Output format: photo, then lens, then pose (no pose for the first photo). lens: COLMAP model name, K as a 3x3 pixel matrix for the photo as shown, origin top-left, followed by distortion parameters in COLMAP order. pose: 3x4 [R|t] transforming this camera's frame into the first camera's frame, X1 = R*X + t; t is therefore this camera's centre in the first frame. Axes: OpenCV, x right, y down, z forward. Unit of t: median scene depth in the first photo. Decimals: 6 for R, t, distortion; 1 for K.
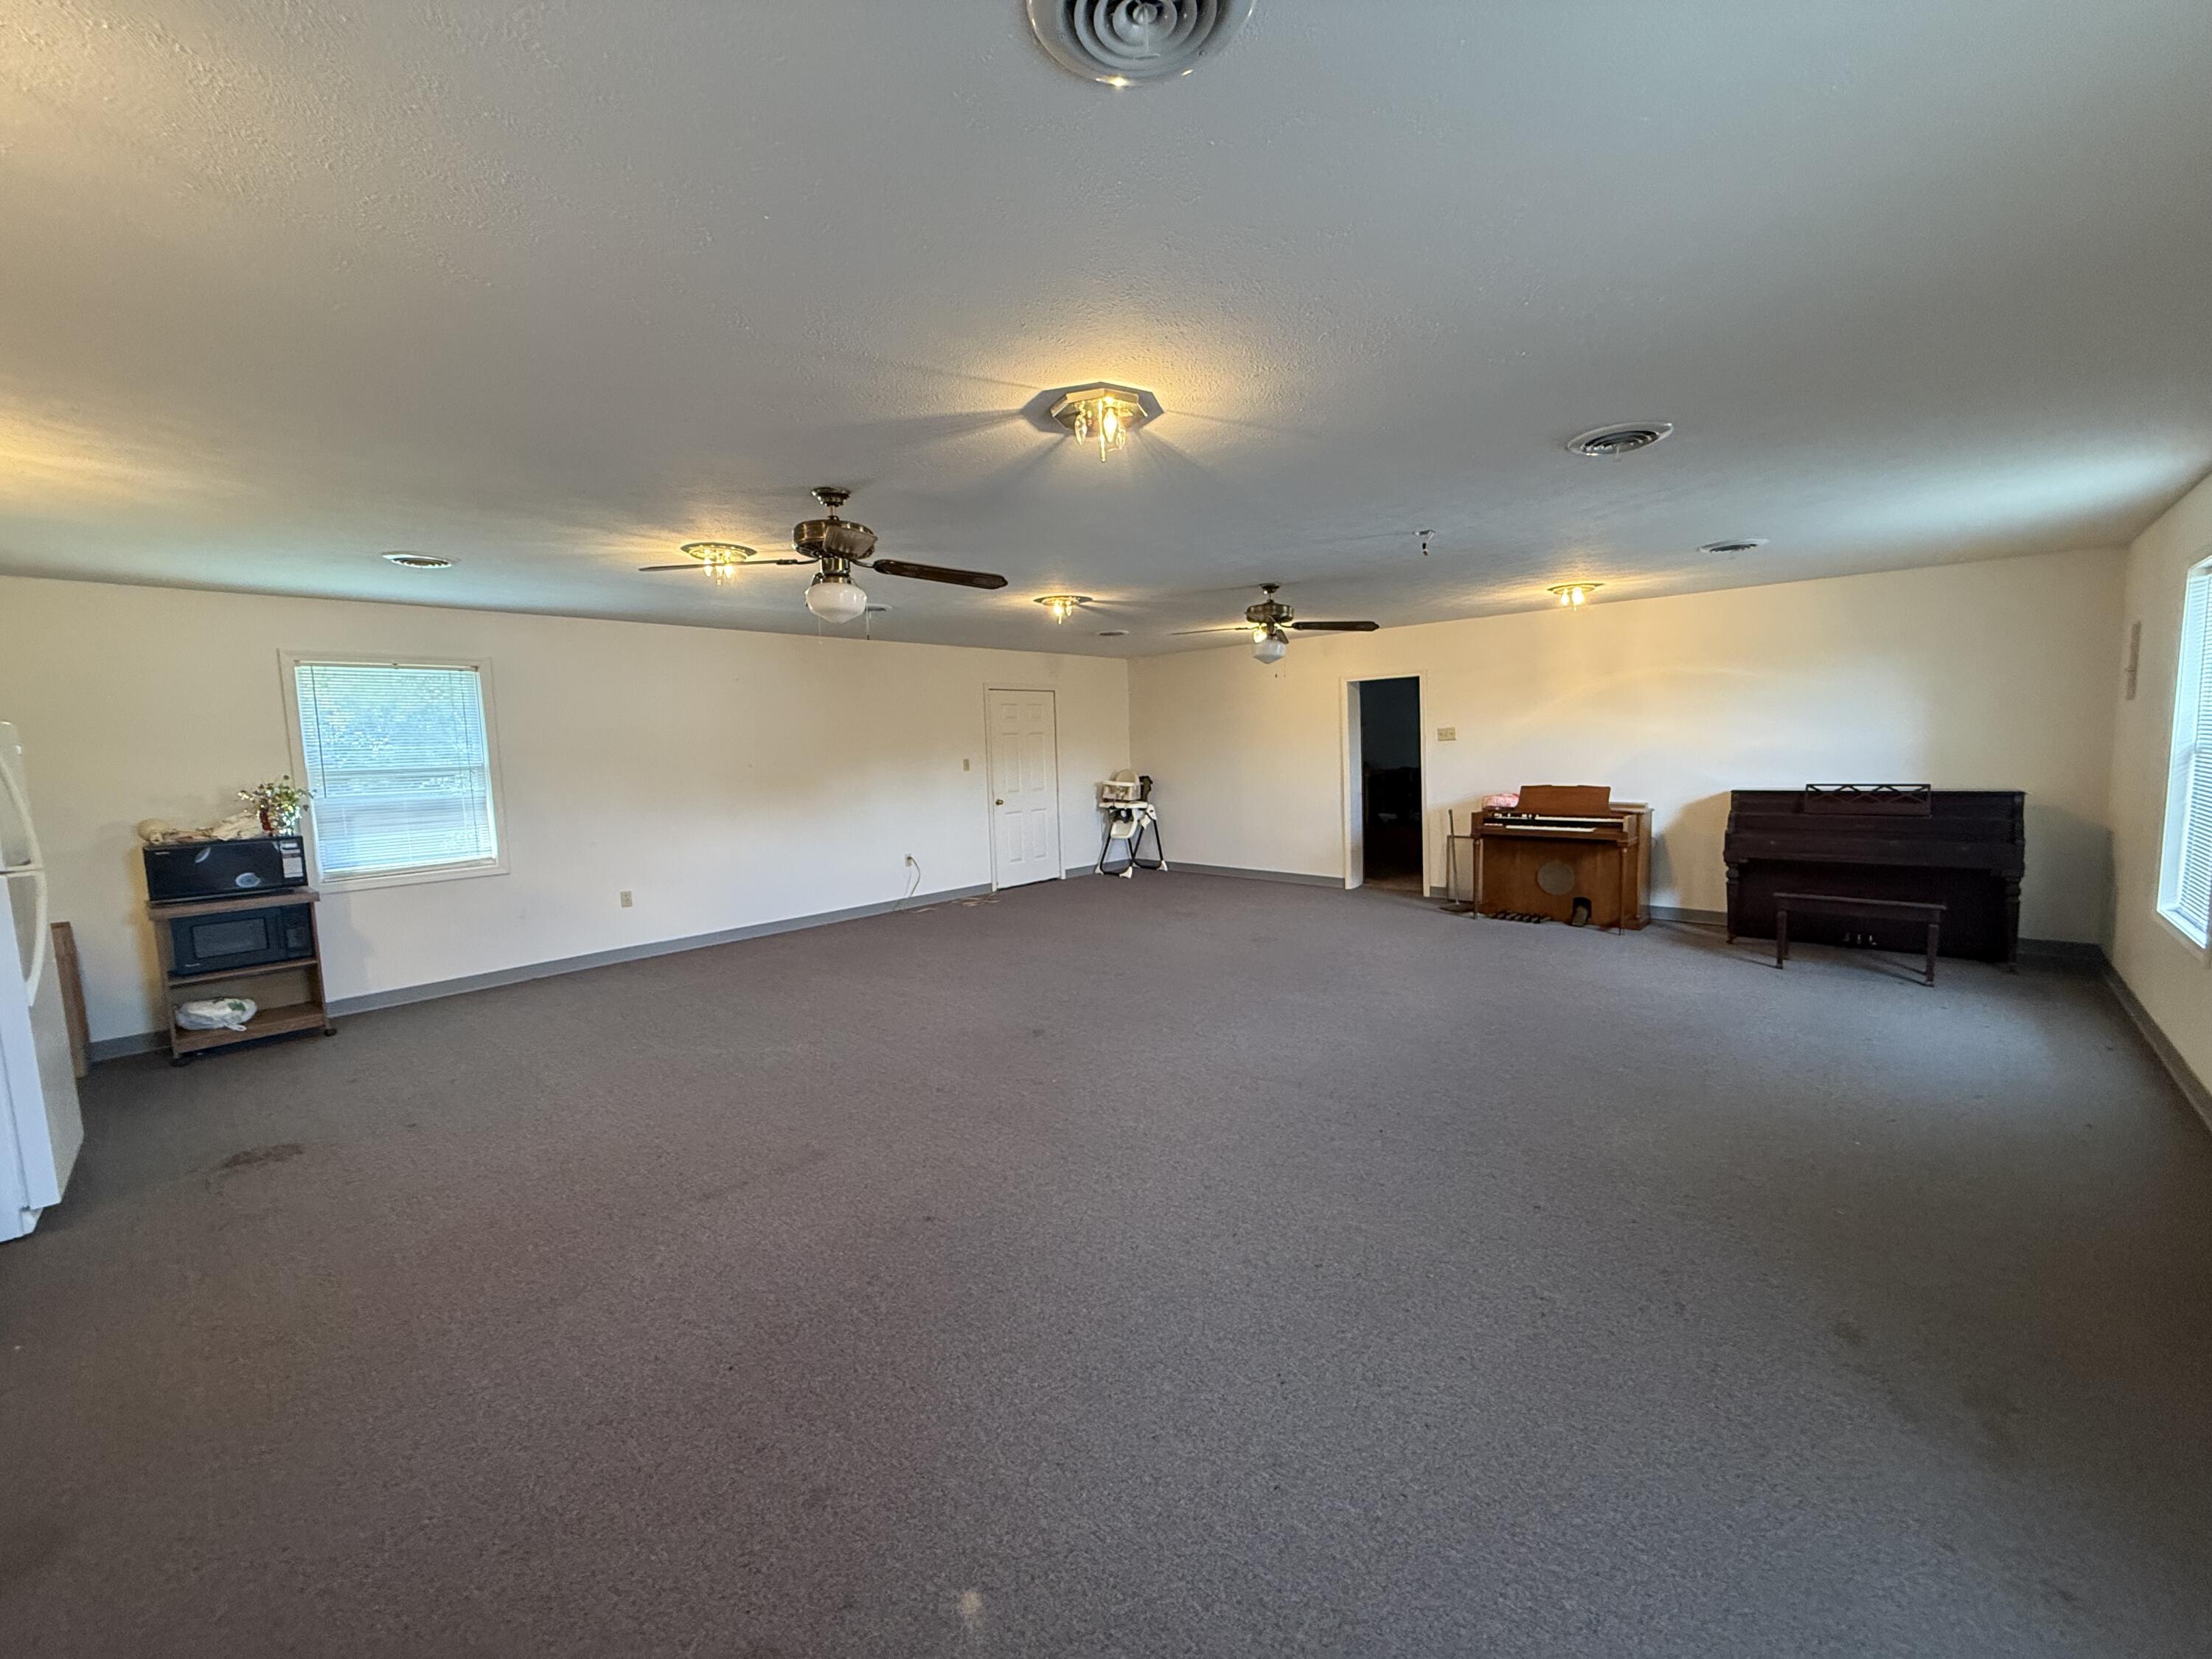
lens RADIAL K [[892.1, 0, 1106.0], [0, 892.1, 829.5], [0, 0, 1]] dist [0.009572, 0.000674]
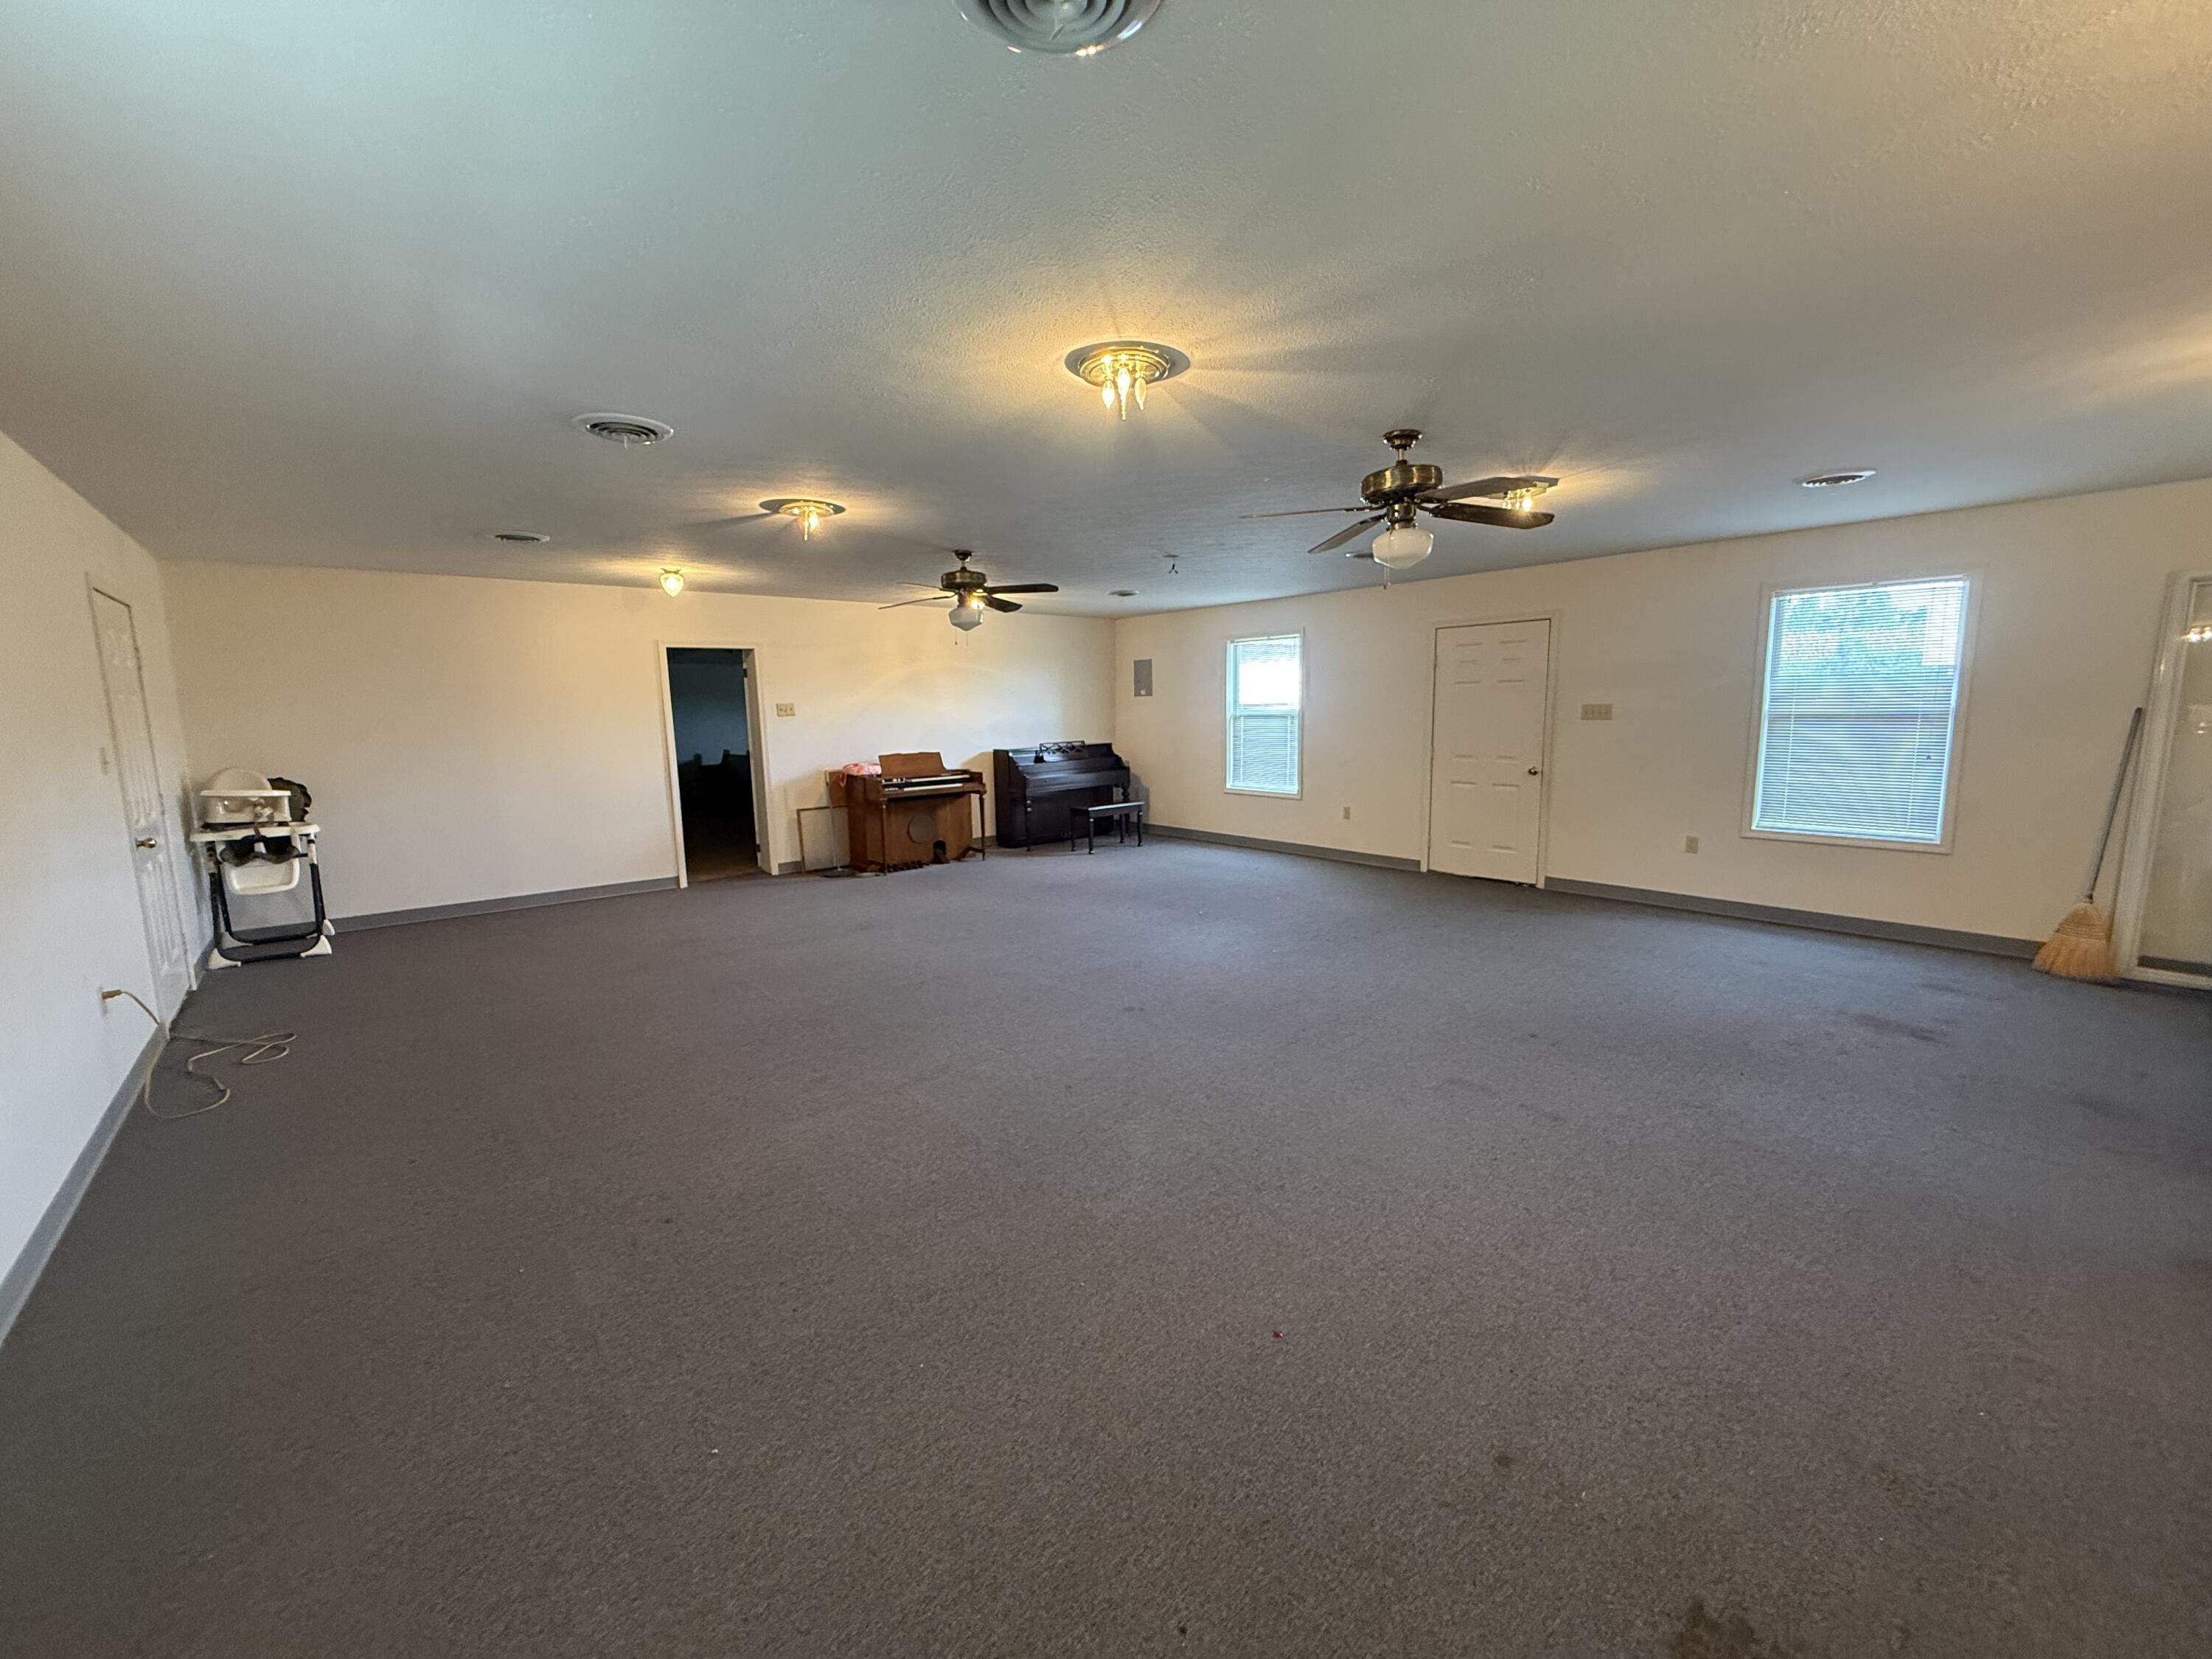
lens RADIAL K [[894.3, 0, 1106.0], [0, 894.3, 829.5], [0, 0, 1]] dist [-0.001460, 0.000118]
pose [[0.135366, -0.111965, 0.984449, -0.582628], [0.111001, 0.989053, 0.097226, -0.031434], [-0.984558, 0.096114, 0.146313, 0.516684]]
